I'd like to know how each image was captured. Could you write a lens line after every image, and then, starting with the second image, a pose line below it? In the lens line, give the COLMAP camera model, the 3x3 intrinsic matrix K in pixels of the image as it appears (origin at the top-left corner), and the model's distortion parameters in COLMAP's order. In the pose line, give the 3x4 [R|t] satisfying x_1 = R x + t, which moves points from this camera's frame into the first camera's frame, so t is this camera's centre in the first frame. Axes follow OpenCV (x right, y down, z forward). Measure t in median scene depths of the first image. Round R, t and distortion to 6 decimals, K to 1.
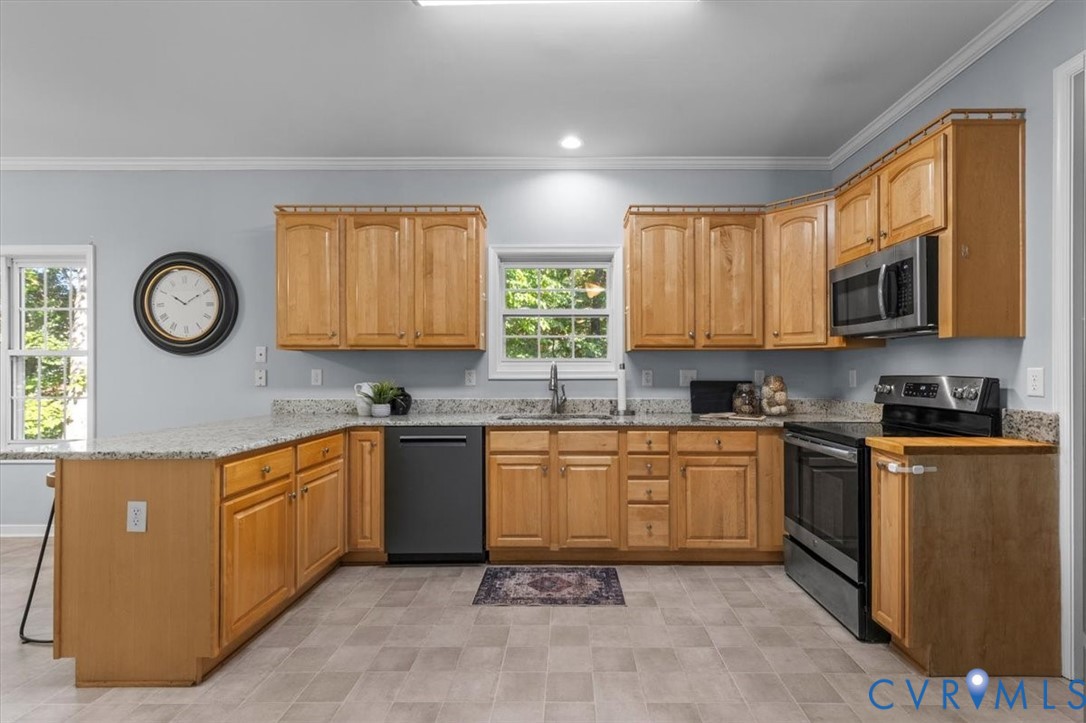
lens RADIAL K [[488.3, 0, 560.8], [0, 488.3, 367.5], [0, 0, 1]] dist [-0.005152, -0.000567]
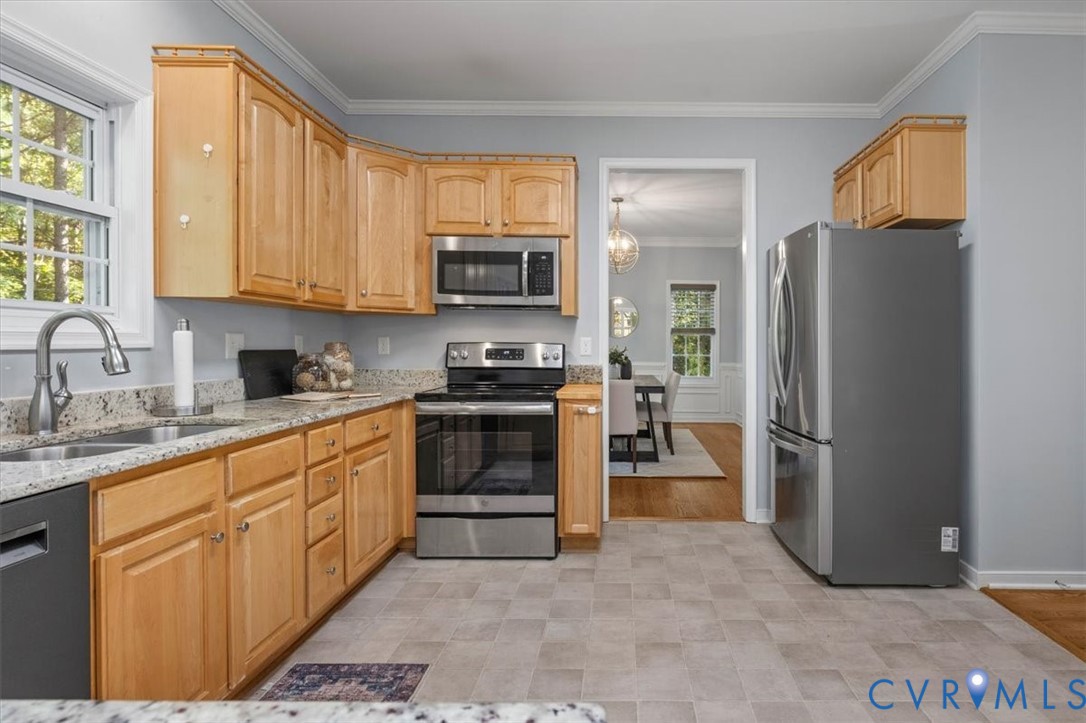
lens RADIAL K [[560.1, 0, 610.1], [0, 560.1, 332.3], [0, 0, 1]] dist [-0.004466, -0.000632]
pose [[0.004941, 0.019541, 0.999797, -0.527115], [-0.016507, 0.999674, -0.019458, 0.010681], [-0.999852, -0.016407, 0.005262, 0.566388]]
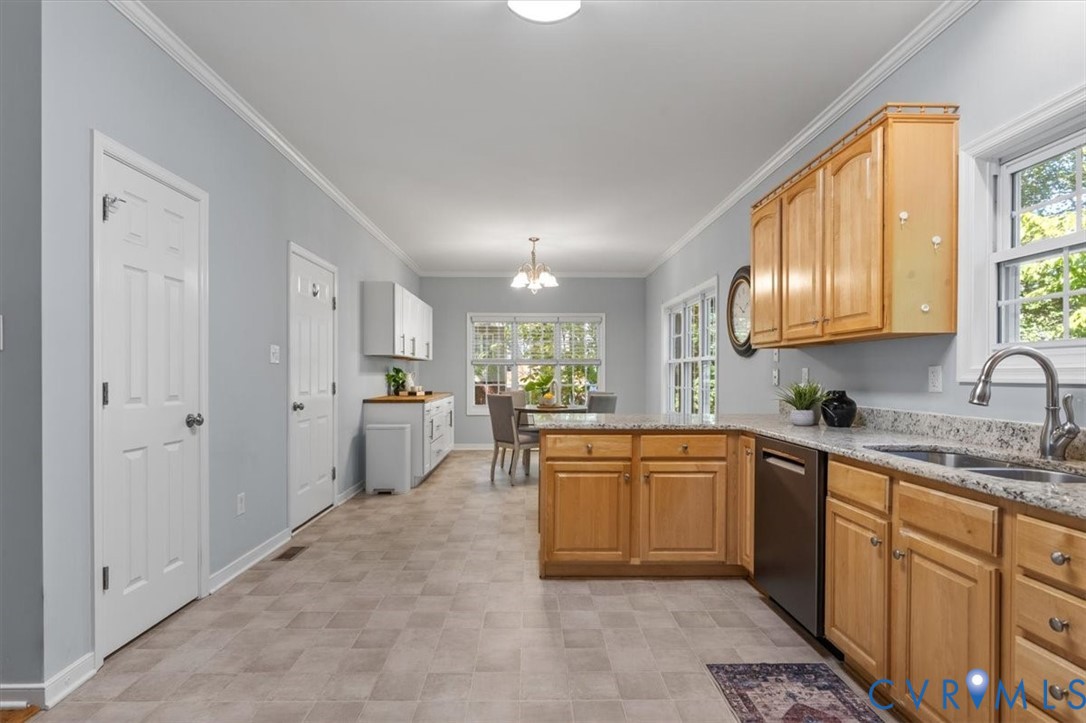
lens RADIAL K [[537.5, 0, 531.0], [0, 537.5, 365.6], [0, 0, 1]] dist [-0.003016, -0.000504]
pose [[0.011280, -0.013939, -0.999839, 0.533453], [0.009813, 0.999856, -0.013828, 0.009185], [0.999888, -0.009656, 0.011415, 0.551088]]
